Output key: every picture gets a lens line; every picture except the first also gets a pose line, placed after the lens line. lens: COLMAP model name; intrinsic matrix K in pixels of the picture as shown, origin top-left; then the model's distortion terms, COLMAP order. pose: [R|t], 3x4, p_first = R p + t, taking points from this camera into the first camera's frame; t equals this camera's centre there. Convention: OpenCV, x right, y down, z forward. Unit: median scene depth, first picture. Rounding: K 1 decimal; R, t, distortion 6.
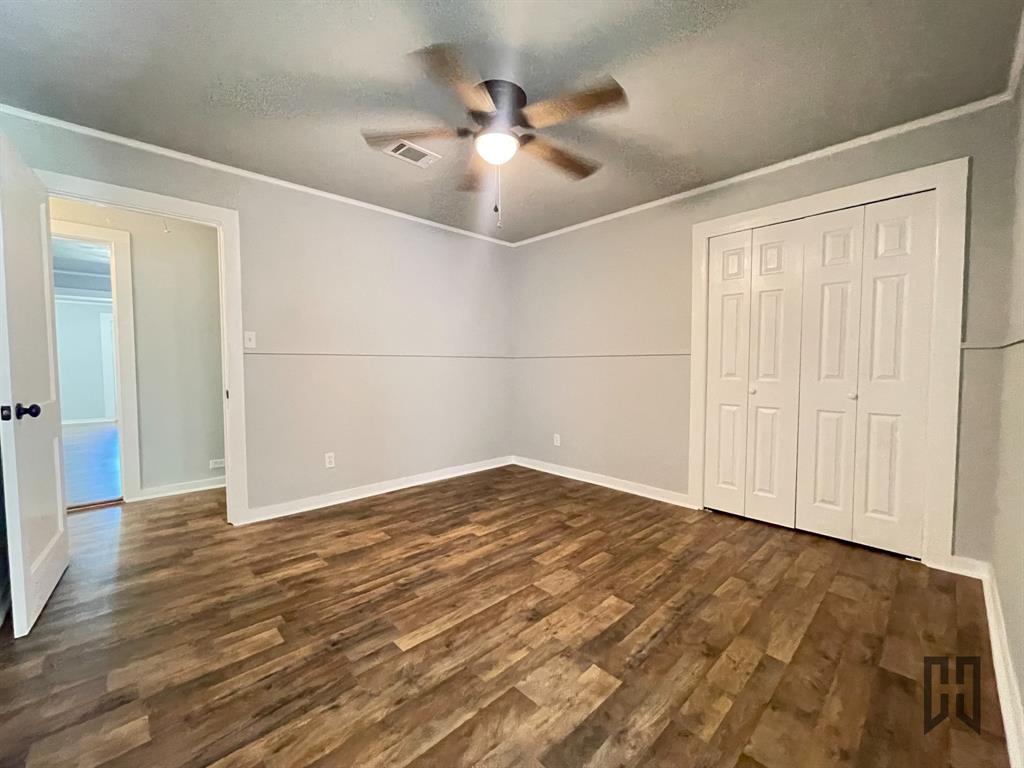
lens RADIAL K [[420.6, 0, 504.4], [0, 420.6, 383.9], [0, 0, 1]] dist [0.007929, 0.000362]
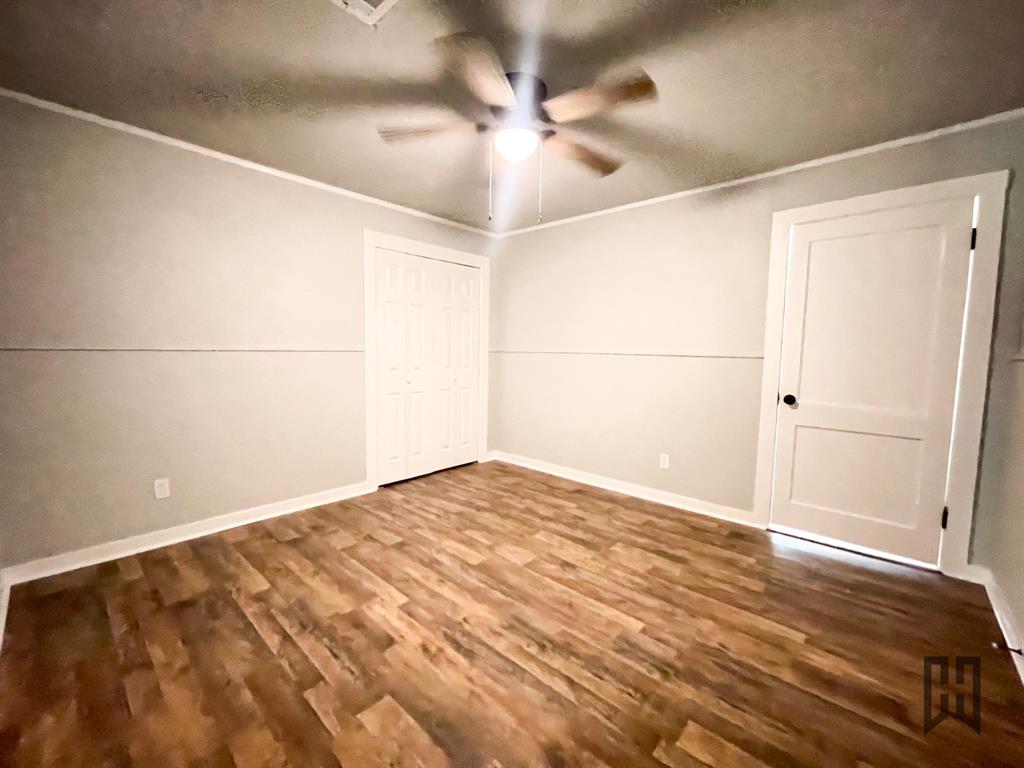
lens RADIAL K [[420.6, 0, 504.4], [0, 420.6, 383.9], [0, 0, 1]] dist [0.007929, 0.000362]
pose [[-0.073850, -0.077783, 0.994231, -0.869516], [0.031572, 0.996272, 0.080288, -0.083957], [-0.996769, 0.037319, -0.071119, 0.958970]]
